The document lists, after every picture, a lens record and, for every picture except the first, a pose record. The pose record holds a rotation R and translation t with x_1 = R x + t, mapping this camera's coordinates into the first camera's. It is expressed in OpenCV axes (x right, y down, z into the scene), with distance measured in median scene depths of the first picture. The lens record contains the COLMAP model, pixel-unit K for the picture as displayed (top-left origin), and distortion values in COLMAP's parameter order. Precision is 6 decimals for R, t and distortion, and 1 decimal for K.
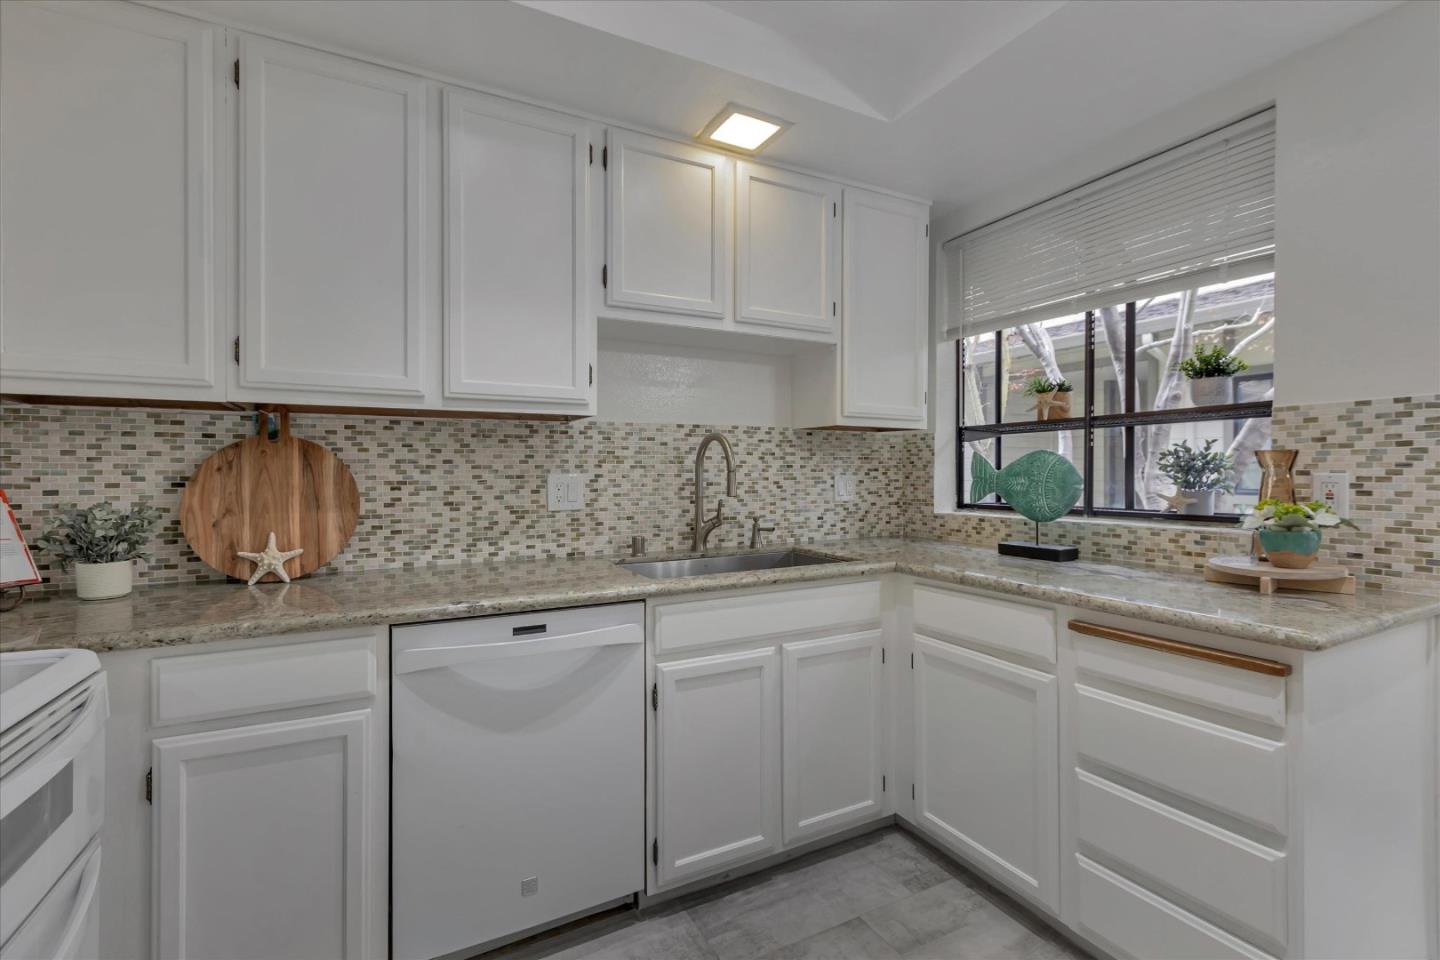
lens RADIAL K [[644.9, 0, 717.5], [0, 644.9, 473.7], [0, 0, 1]] dist [0.003461, -0.001812]
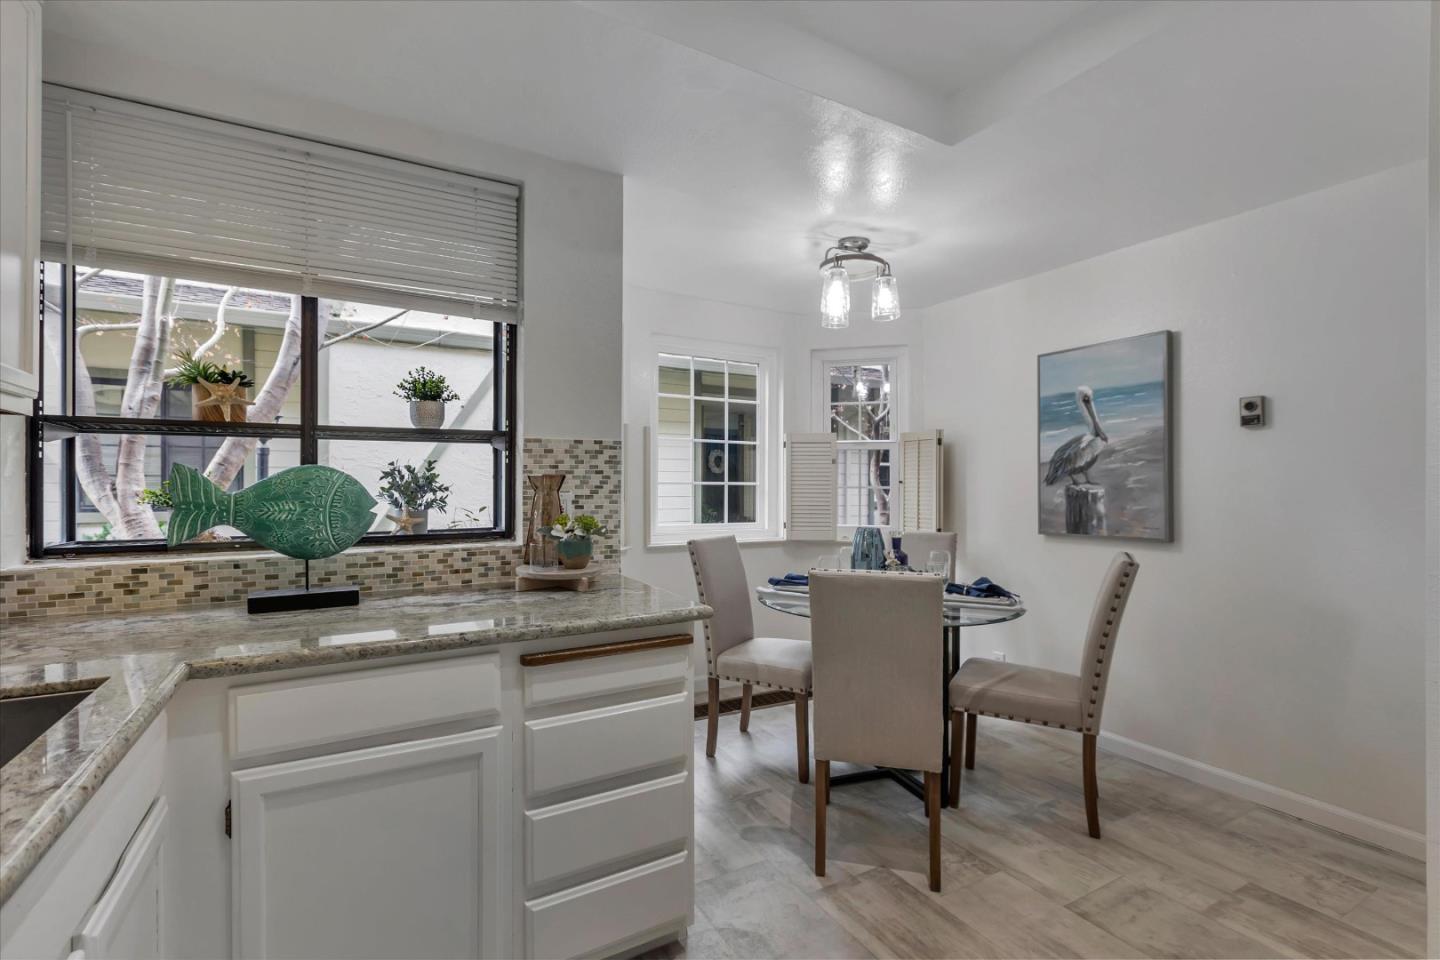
lens RADIAL K [[644.9, 0, 714.3], [0, 644.9, 487.0], [0, 0, 1]] dist [0.003461, -0.001812]
pose [[-0.035271, -0.003541, 0.999372, -0.291613], [0.000827, 0.999993, 0.003572, -0.013551], [-0.999377, 0.000953, -0.035268, 0.577607]]
